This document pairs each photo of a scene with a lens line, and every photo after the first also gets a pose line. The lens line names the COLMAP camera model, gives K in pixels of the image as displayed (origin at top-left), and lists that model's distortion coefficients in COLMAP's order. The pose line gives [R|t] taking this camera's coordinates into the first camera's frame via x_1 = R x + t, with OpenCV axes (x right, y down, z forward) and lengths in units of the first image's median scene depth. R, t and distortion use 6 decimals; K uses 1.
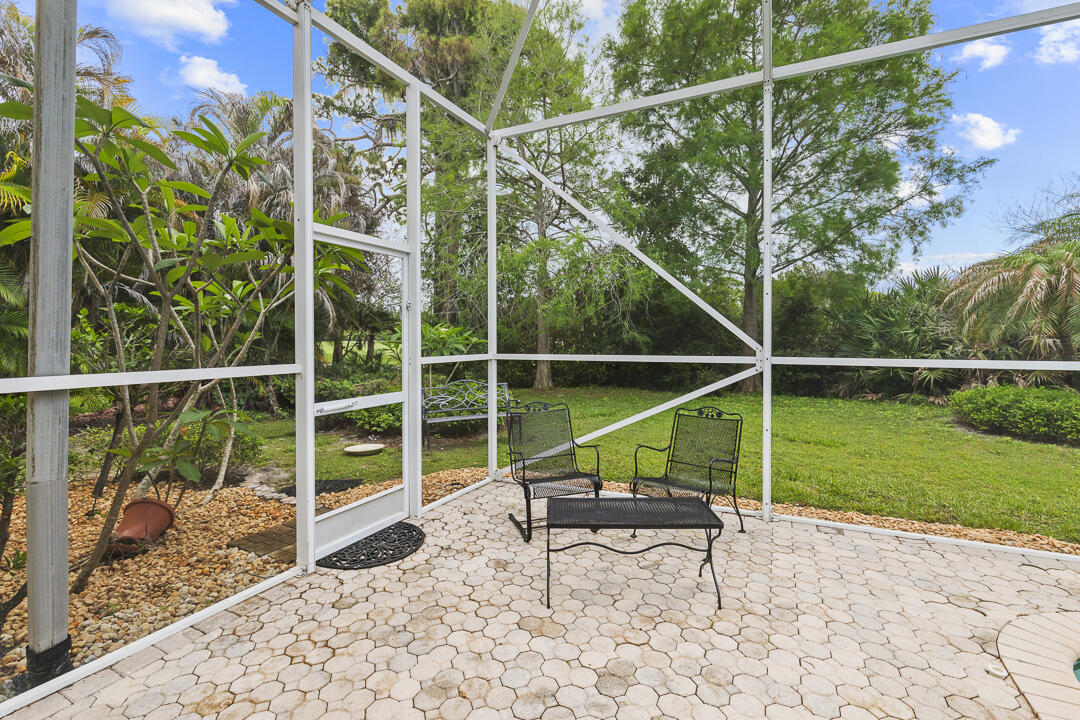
lens RADIAL K [[498.0, 0, 537.9], [0, 498.0, 338.3], [0, 0, 1]] dist [0.001657, 0.000253]
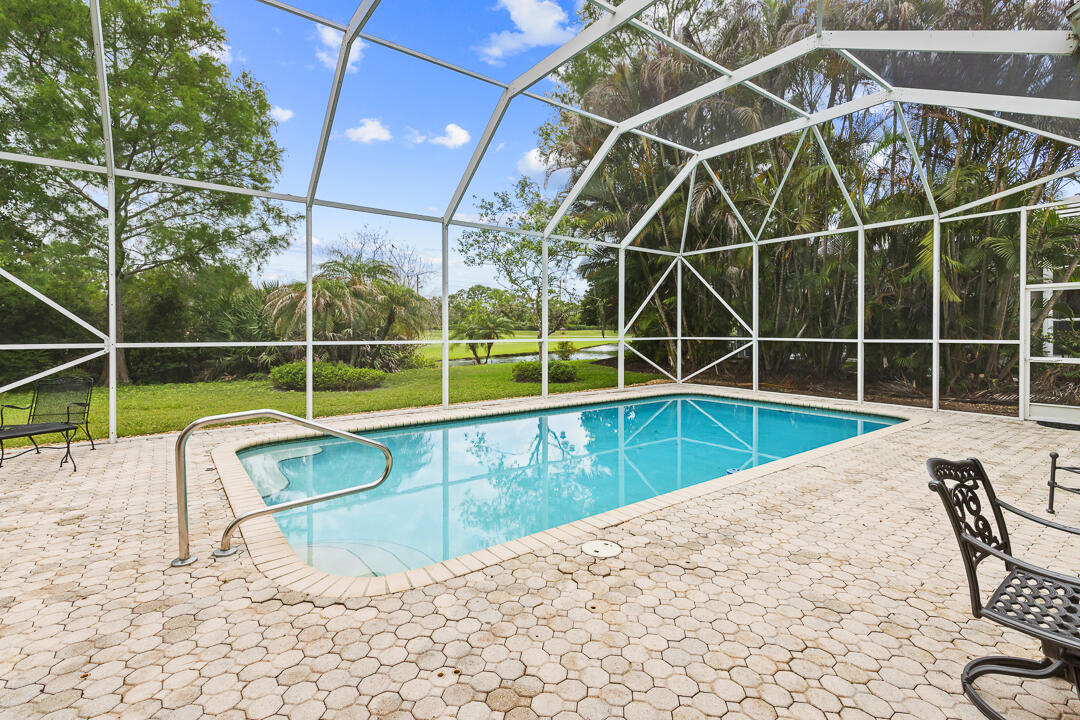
lens RADIAL K [[498.0, 0, 537.9], [0, 498.0, 338.3], [0, 0, 1]] dist [0.001657, 0.000253]
pose [[0.457583, -0.007918, 0.889132, -0.098910], [-0.001820, 0.999950, 0.009842, 0.000880], [-0.889165, -0.006122, 0.457546, -0.275423]]
